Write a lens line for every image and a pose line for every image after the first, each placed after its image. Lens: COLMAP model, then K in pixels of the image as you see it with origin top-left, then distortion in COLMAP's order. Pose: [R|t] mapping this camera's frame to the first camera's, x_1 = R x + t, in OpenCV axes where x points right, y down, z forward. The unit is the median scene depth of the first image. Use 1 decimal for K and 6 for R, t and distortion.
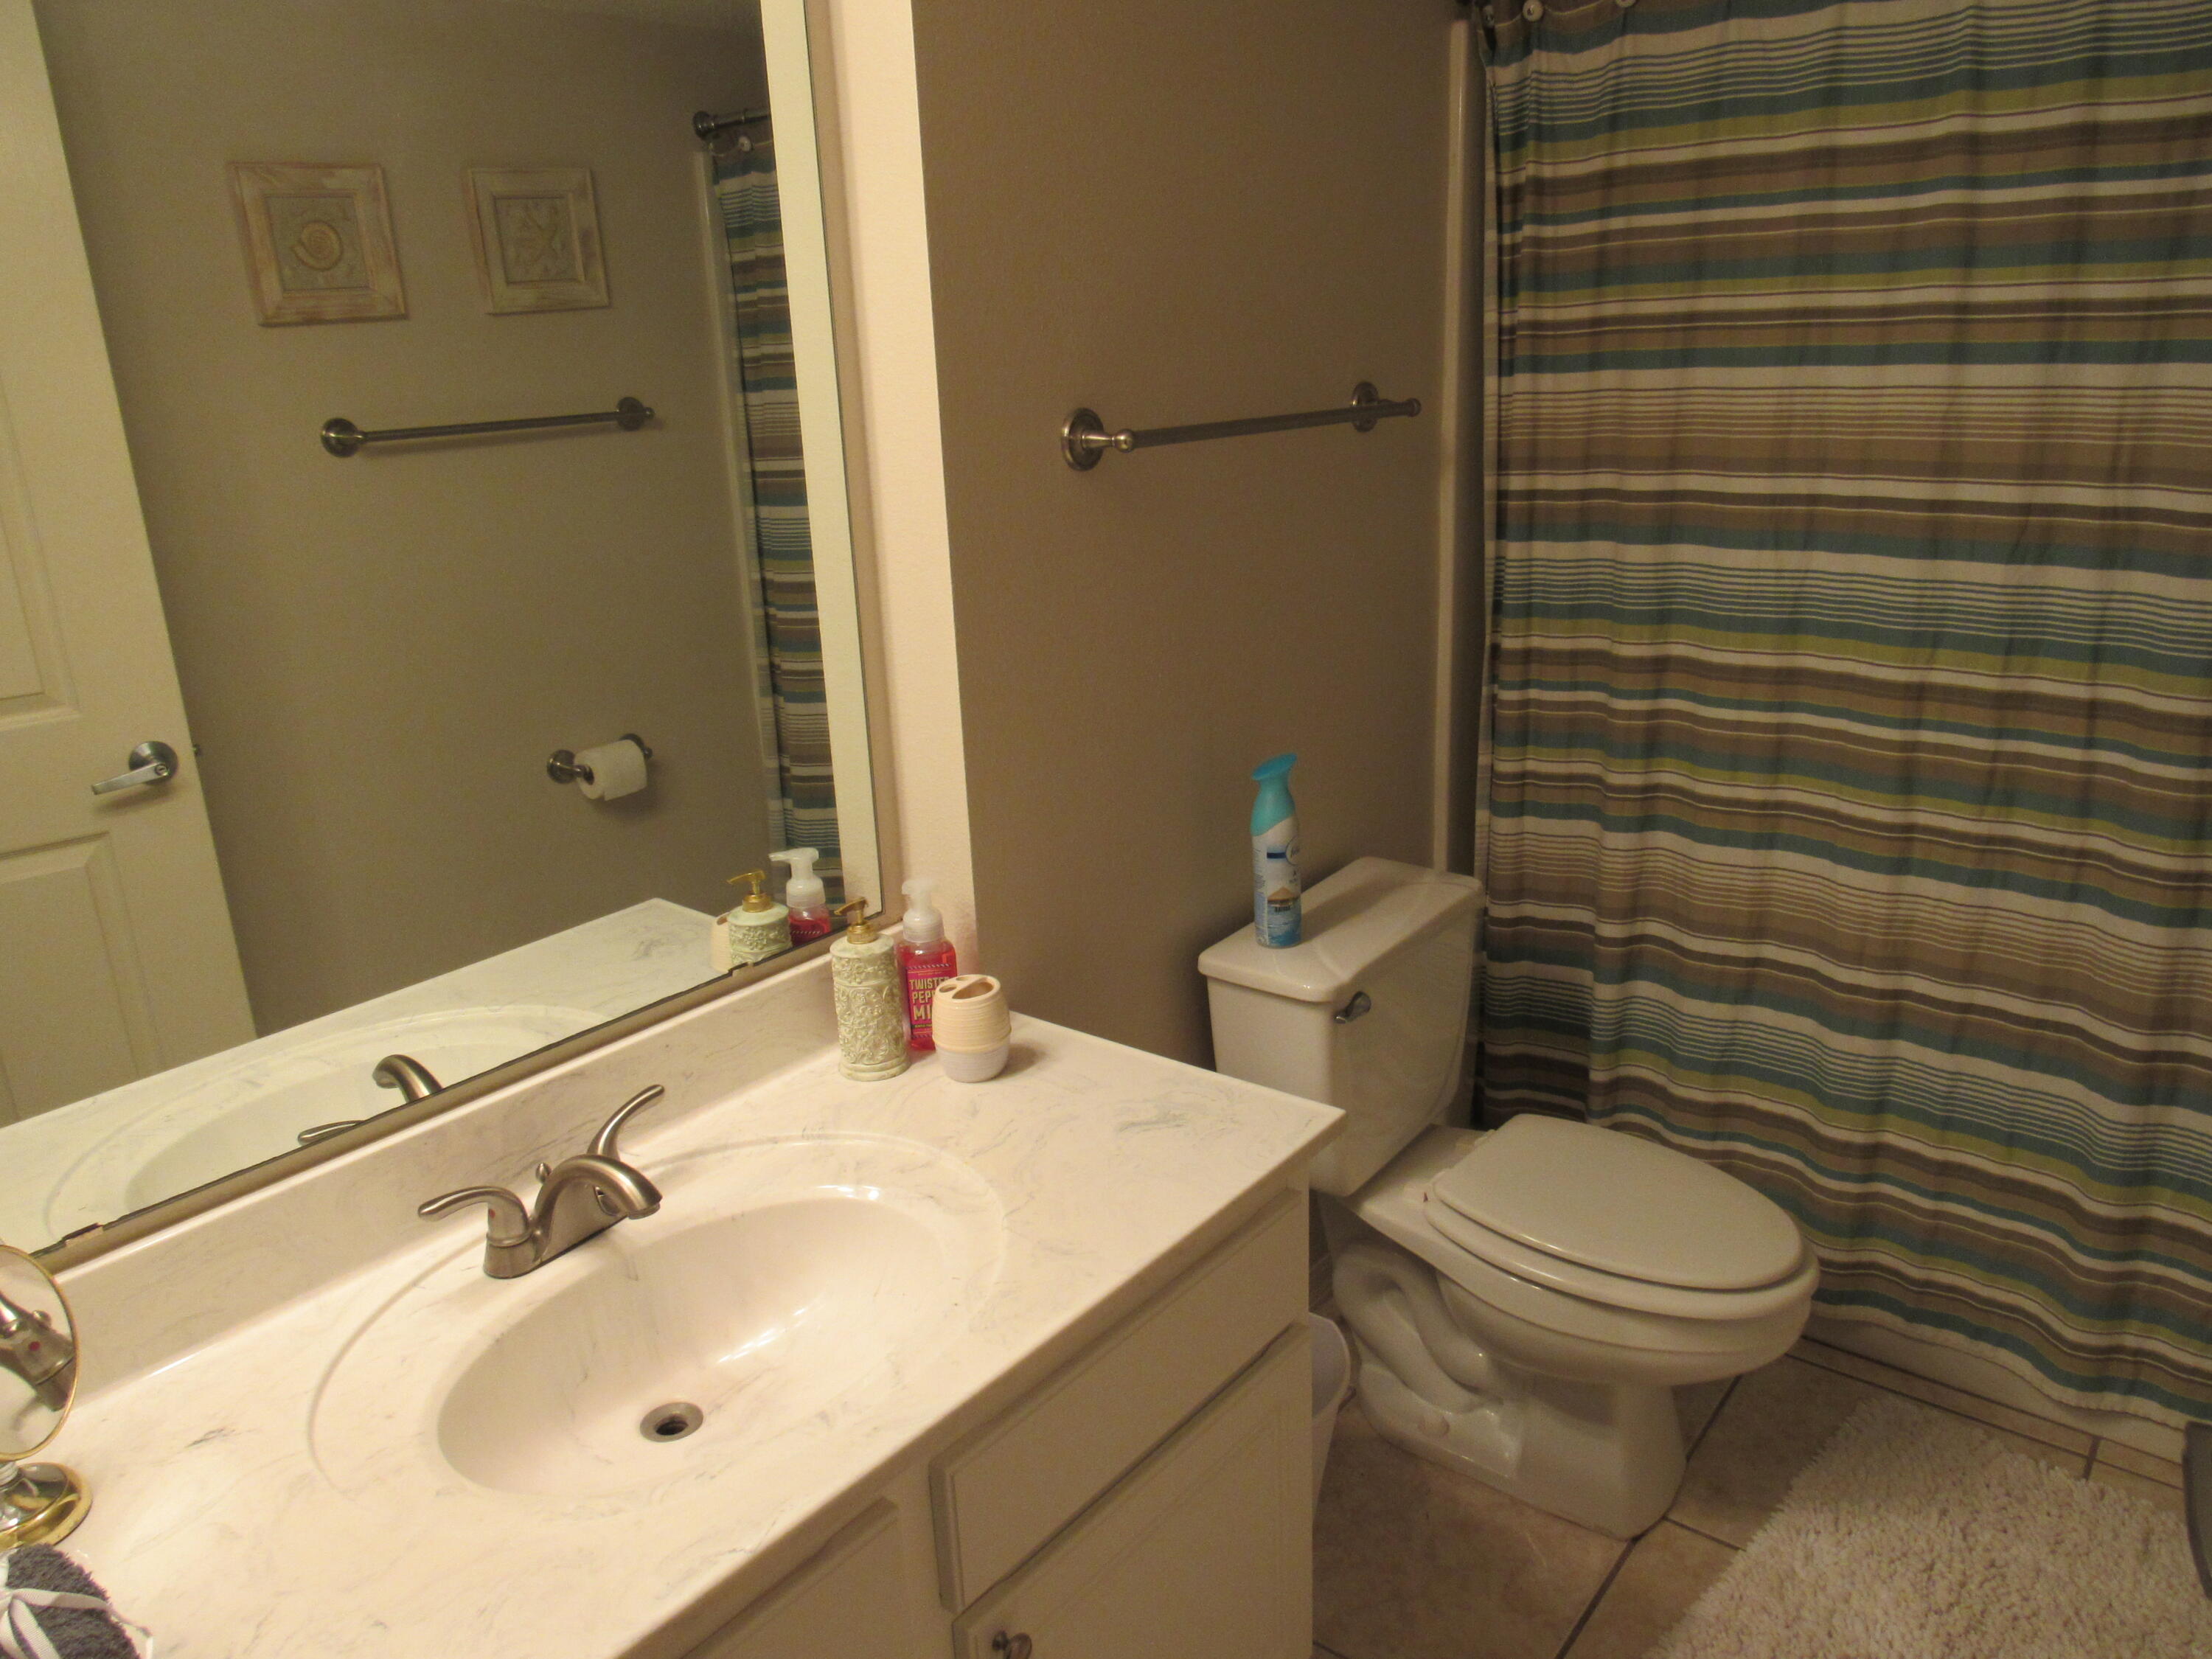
lens RADIAL K [[1572.7, 0, 1105.0], [0, 1572.7, 822.1], [0, 0, 1]] dist [-0.013606, -0.004030]
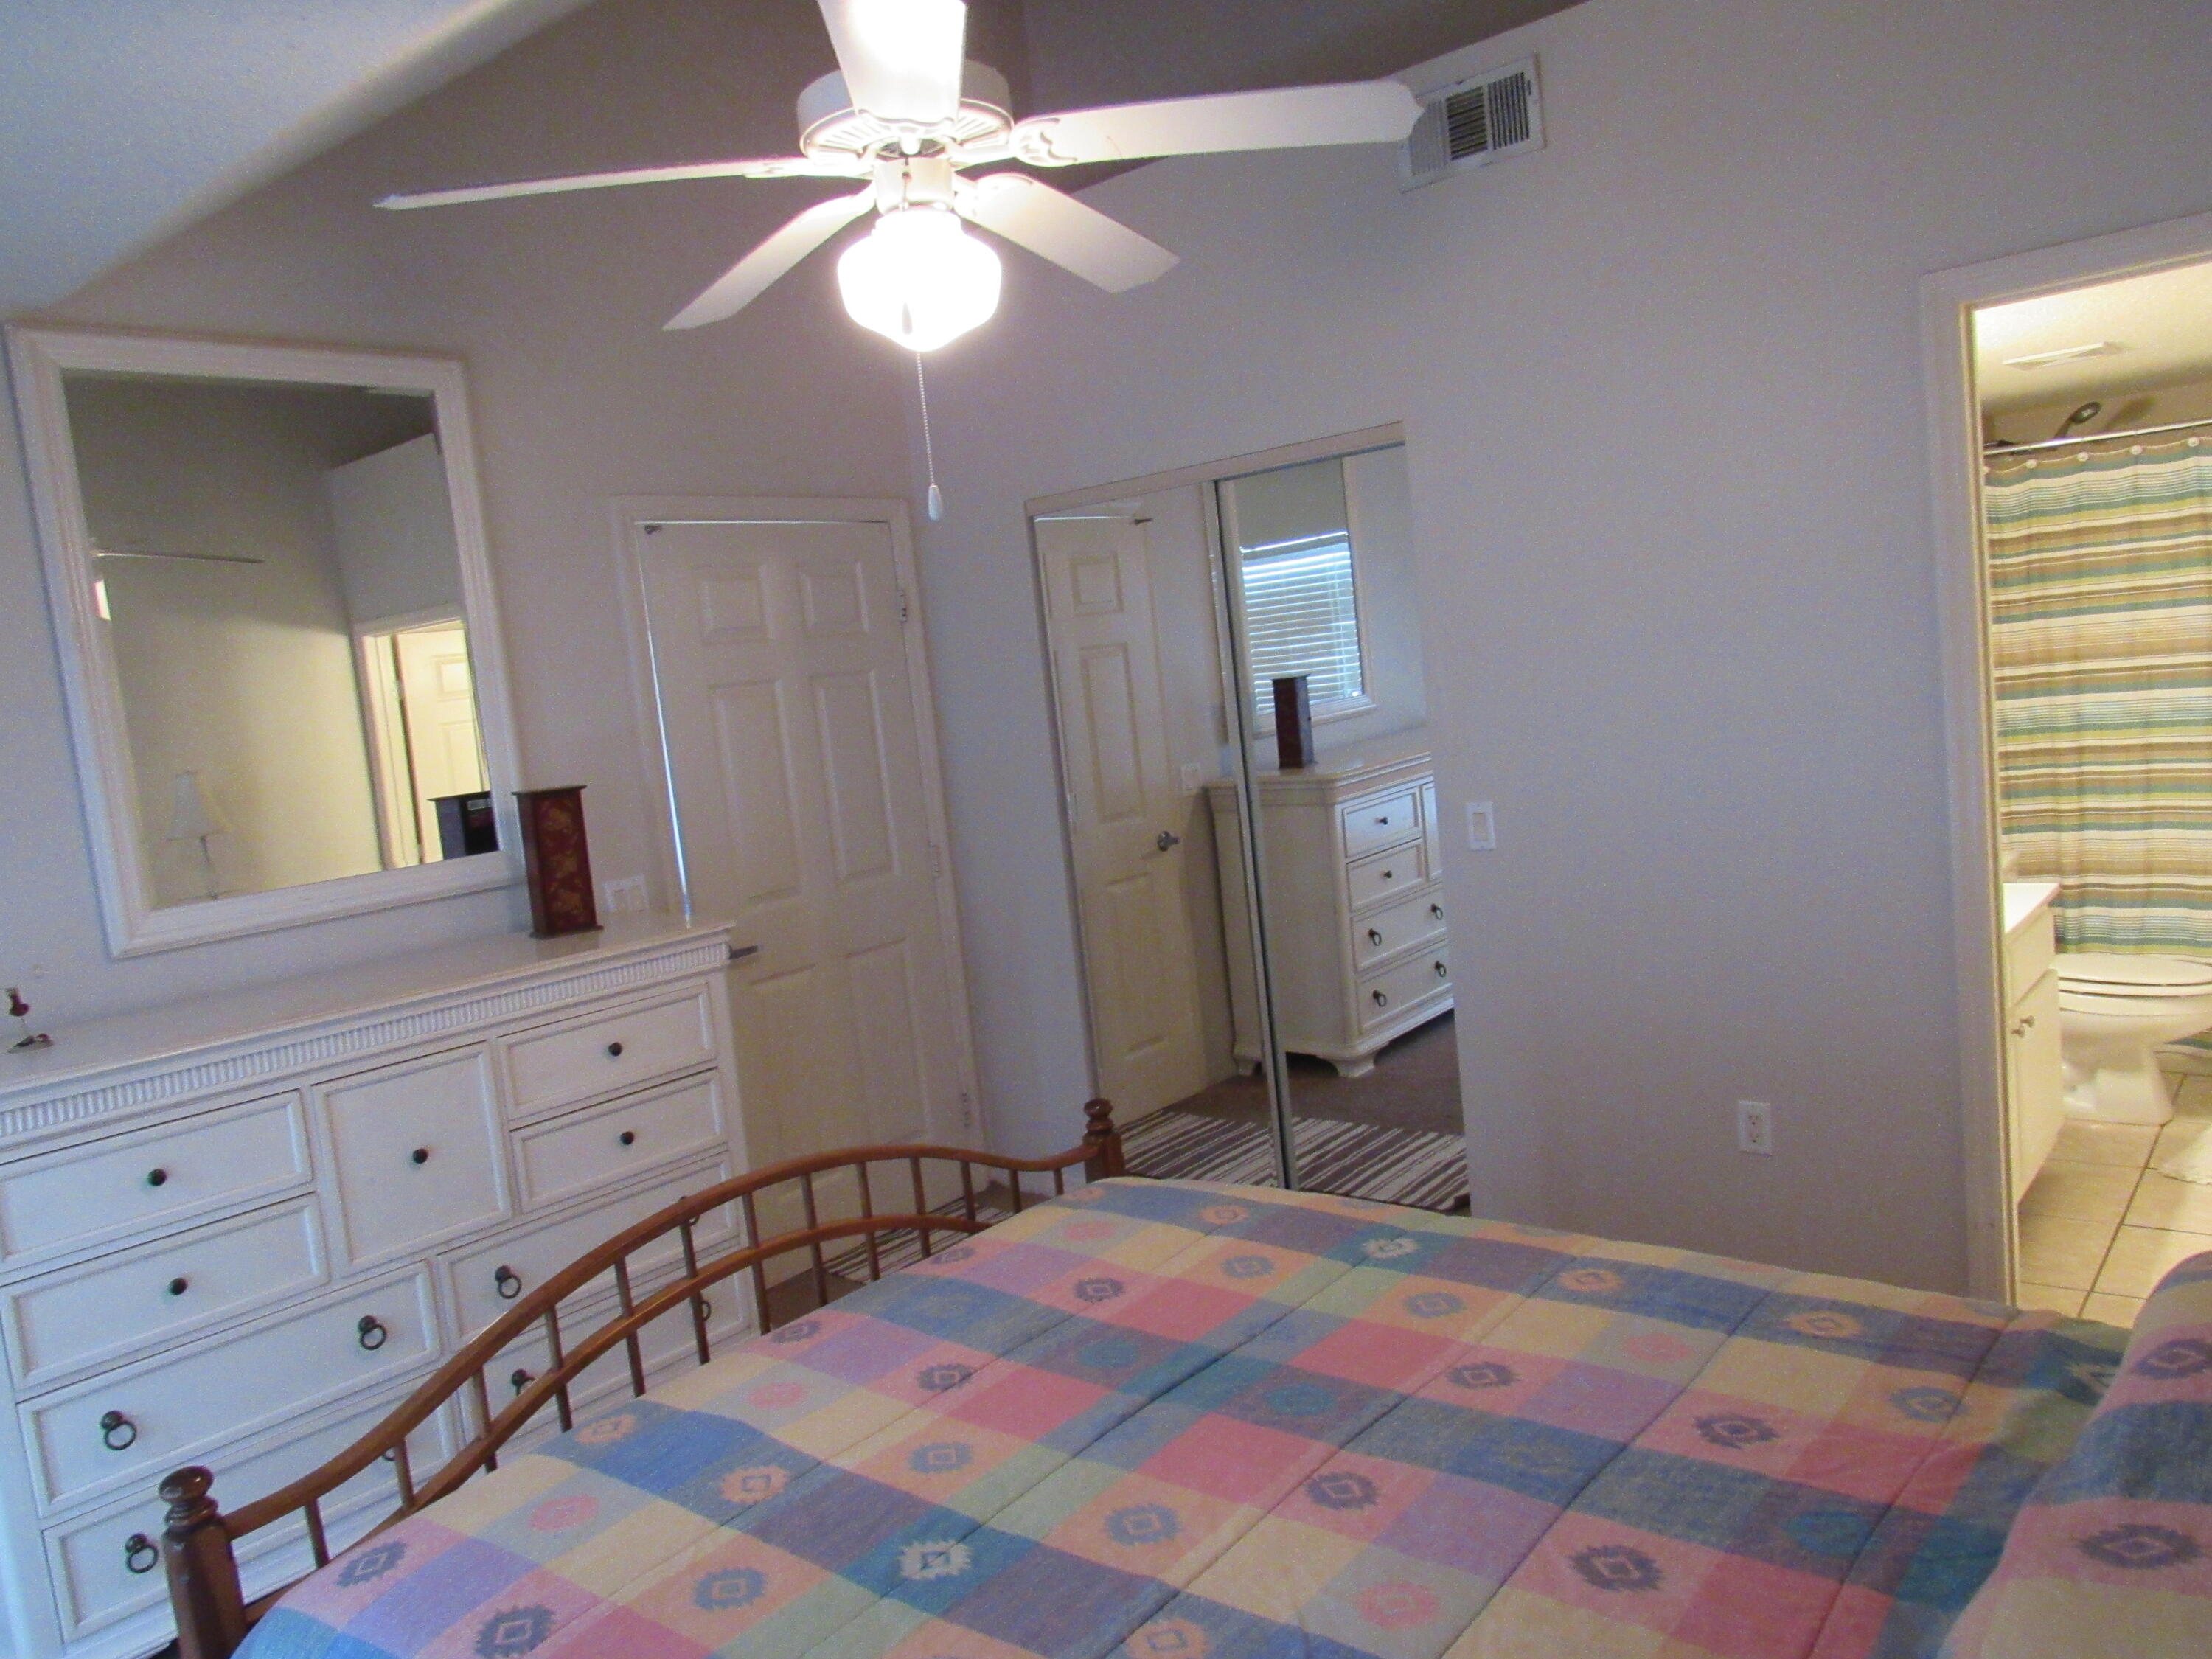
lens RADIAL K [[1572.7, 0, 1109.0], [0, 1572.7, 830.5], [0, 0, 1]] dist [-0.013606, -0.004030]
pose [[0.997909, -0.060901, -0.021642, -0.969455], [0.055525, 0.979188, -0.195212, 0.364753], [0.033080, 0.193602, 0.980522, -1.160616]]
